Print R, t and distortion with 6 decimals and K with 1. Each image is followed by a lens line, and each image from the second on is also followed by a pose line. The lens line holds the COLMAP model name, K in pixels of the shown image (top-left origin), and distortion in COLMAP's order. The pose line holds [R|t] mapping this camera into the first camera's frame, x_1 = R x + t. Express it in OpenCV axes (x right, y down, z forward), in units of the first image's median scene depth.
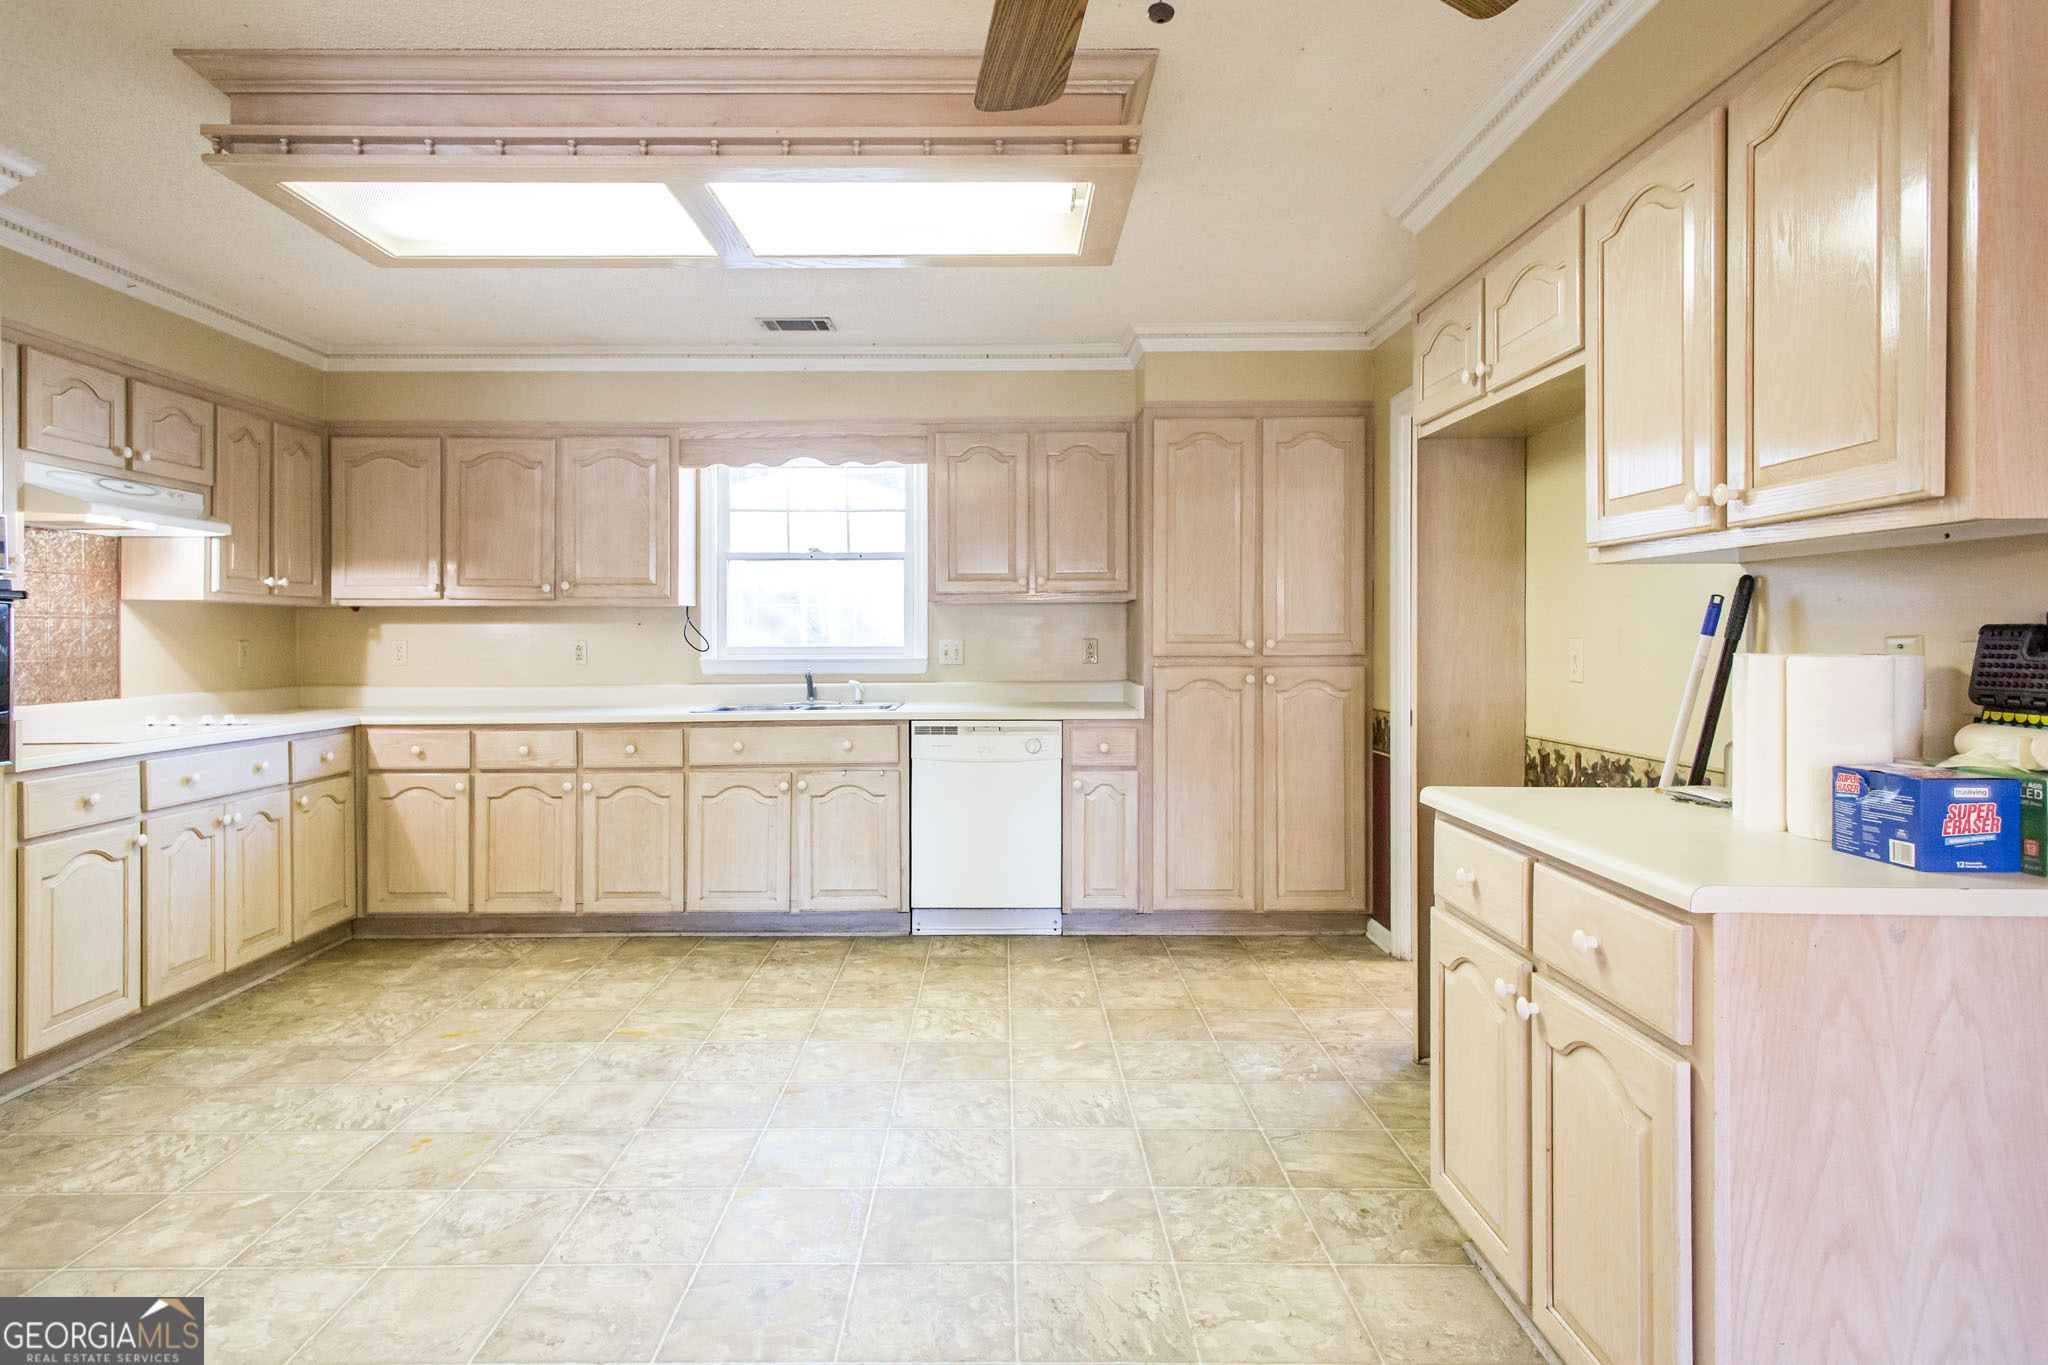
lens RADIAL K [[1130.2, 0, 942.1], [0, 1130.2, 638.8], [0, 0, 1]] dist [0.003883, -0.000413]
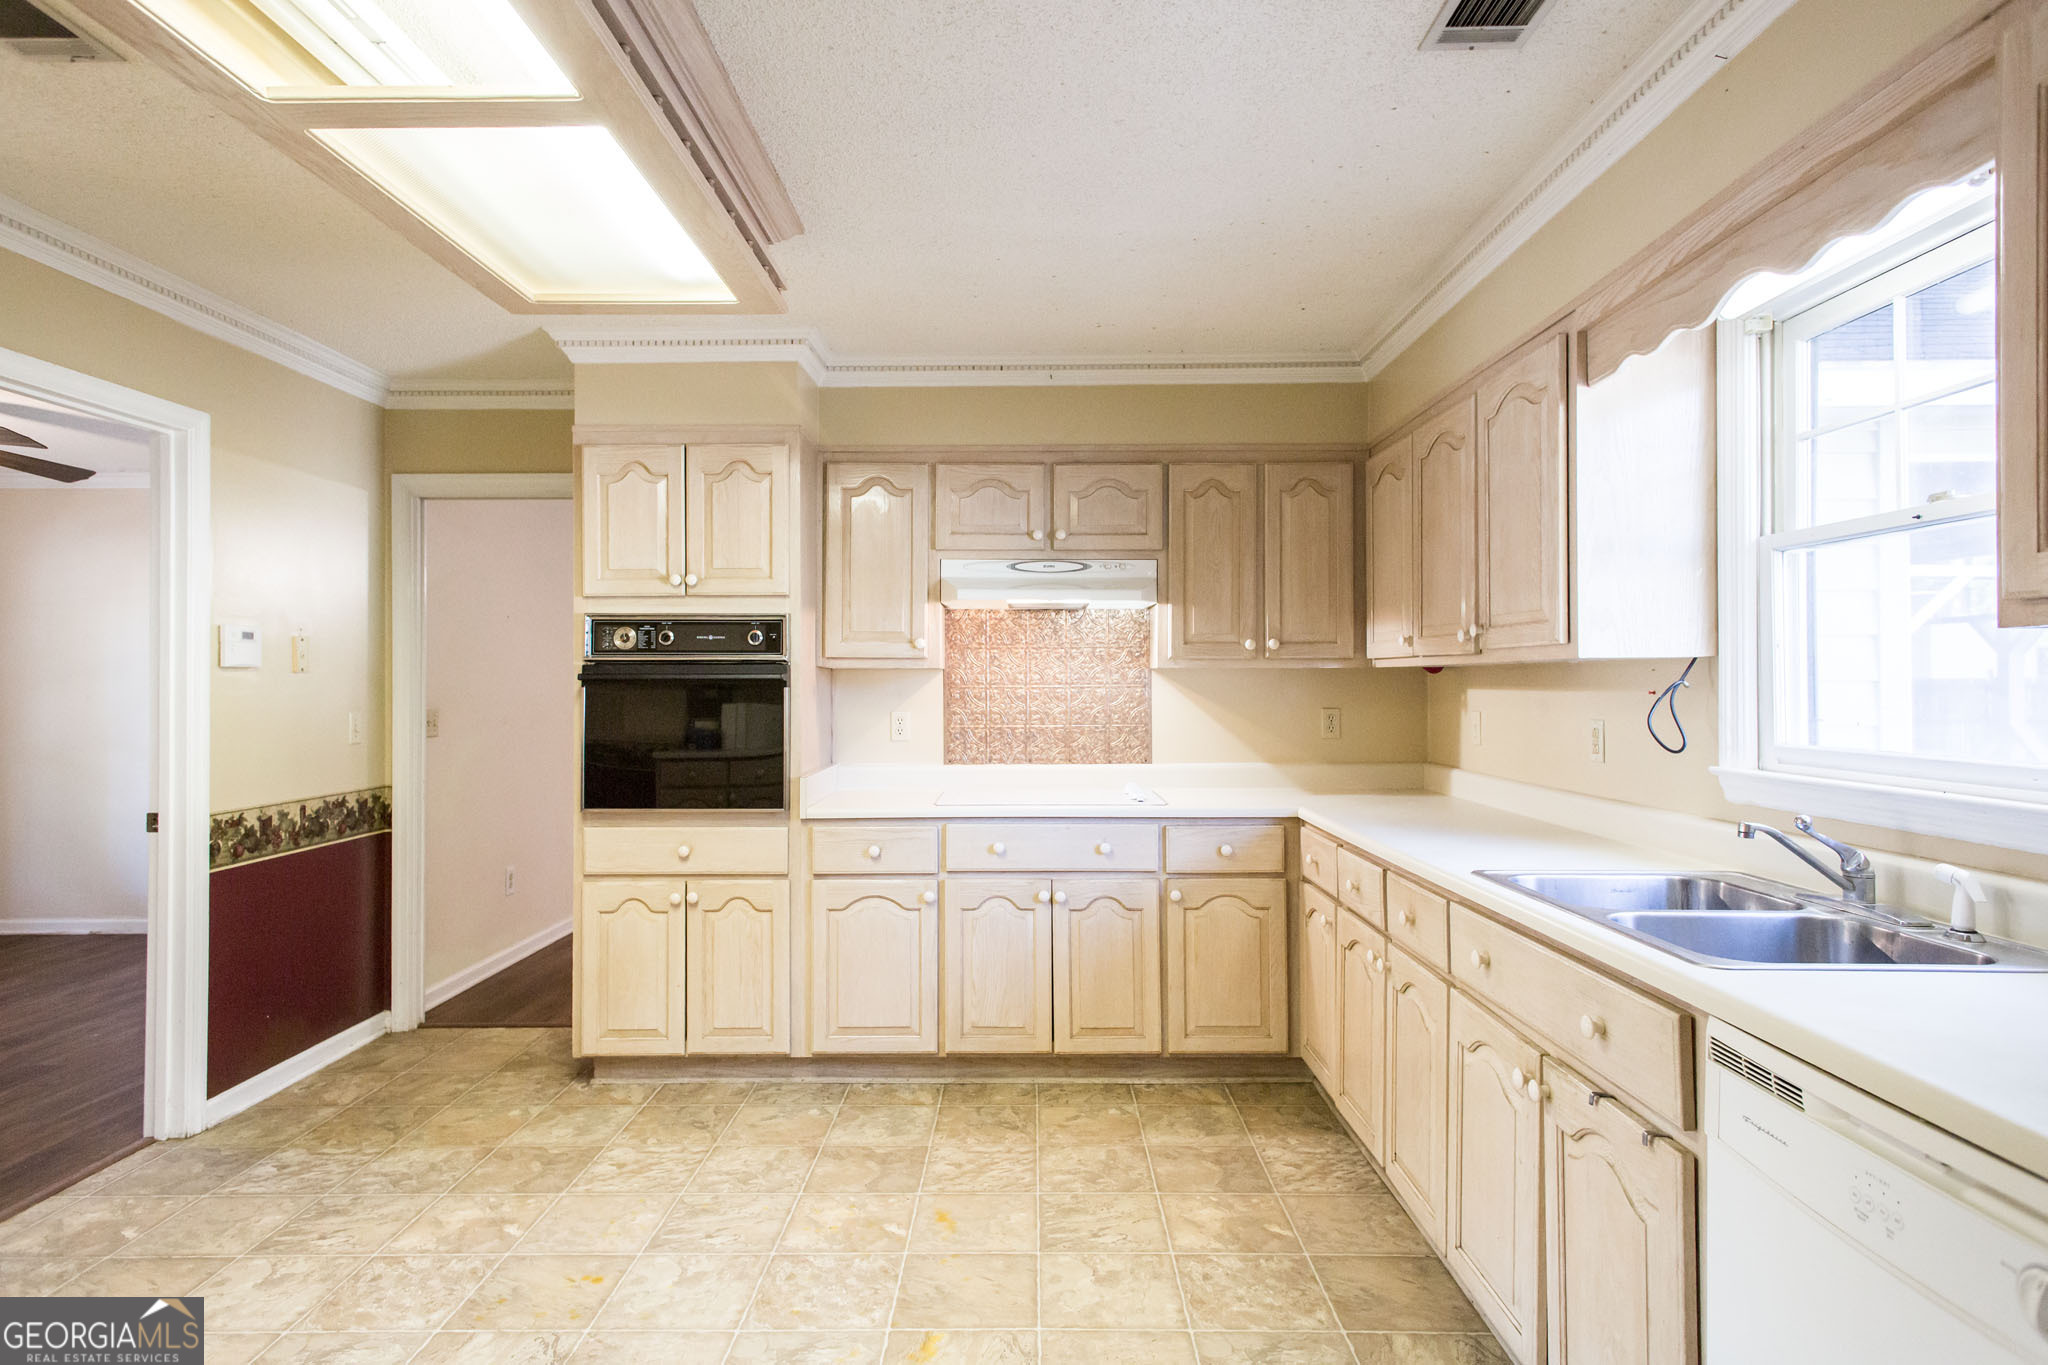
lens RADIAL K [[1143.1, 0, 1099.2], [0, 1143.1, 674.0], [0, 0, 1]] dist [0.017751, -0.000166]
pose [[0.041211, -0.004209, -0.999142, 0.361597], [0.001627, 0.999990, -0.004146, -0.028533], [0.999149, -0.001455, 0.041218, 1.013658]]
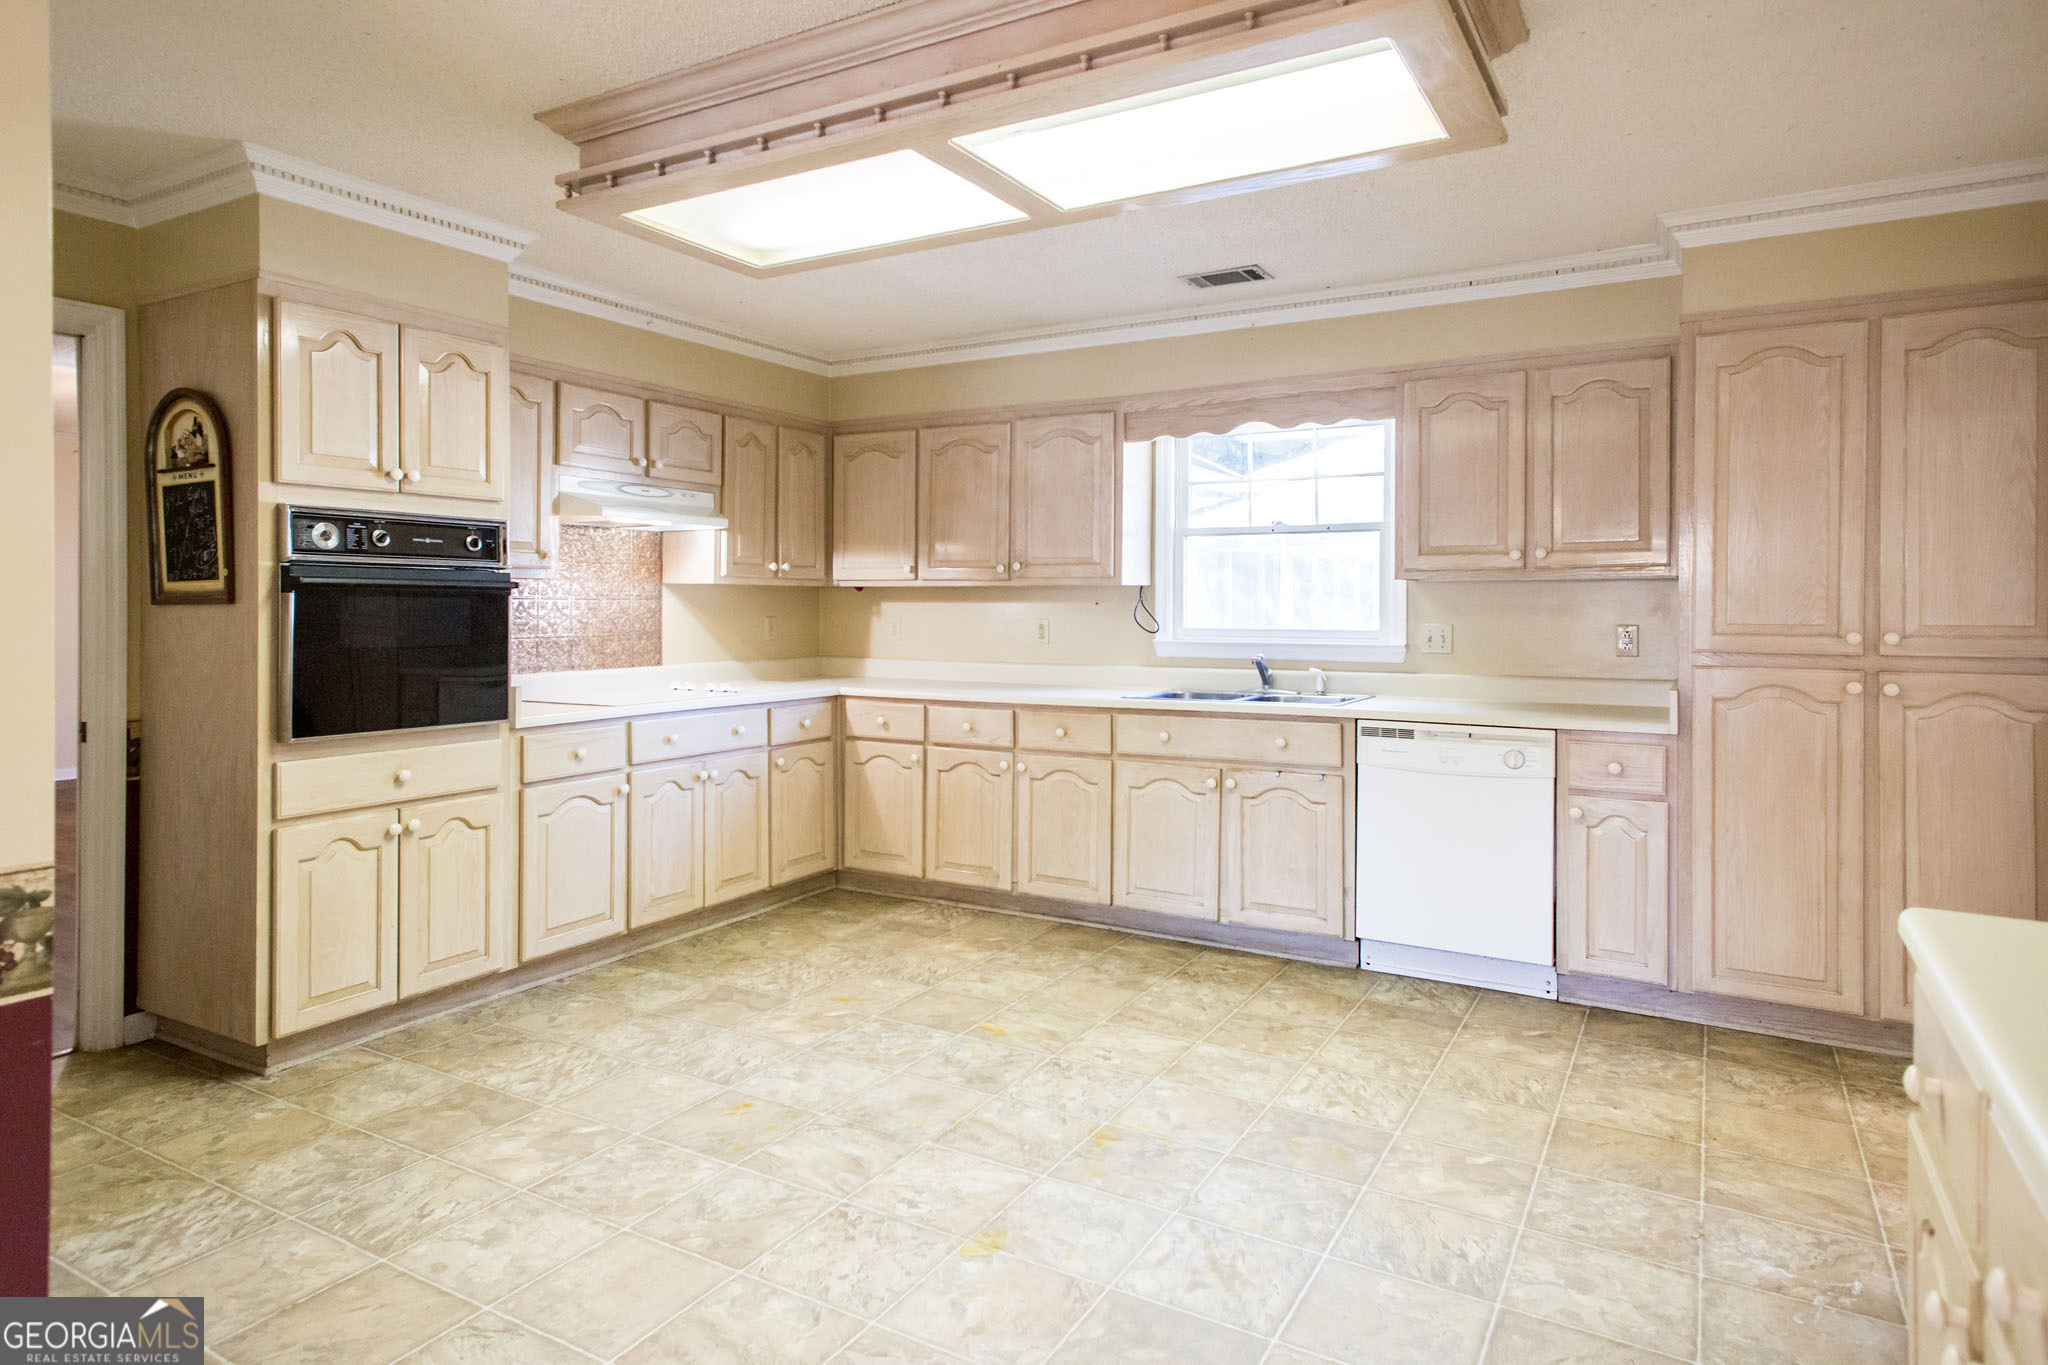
lens RADIAL K [[1115.8, 0, 996.2], [0, 1115.8, 604.6], [0, 0, 1]] dist [0.010459, -0.001138]
pose [[0.871337, 0.005995, -0.490649, 0.186527], [-0.006633, 0.999978, 0.000437, -0.016981], [0.490640, 0.002874, 0.871357, 0.154274]]
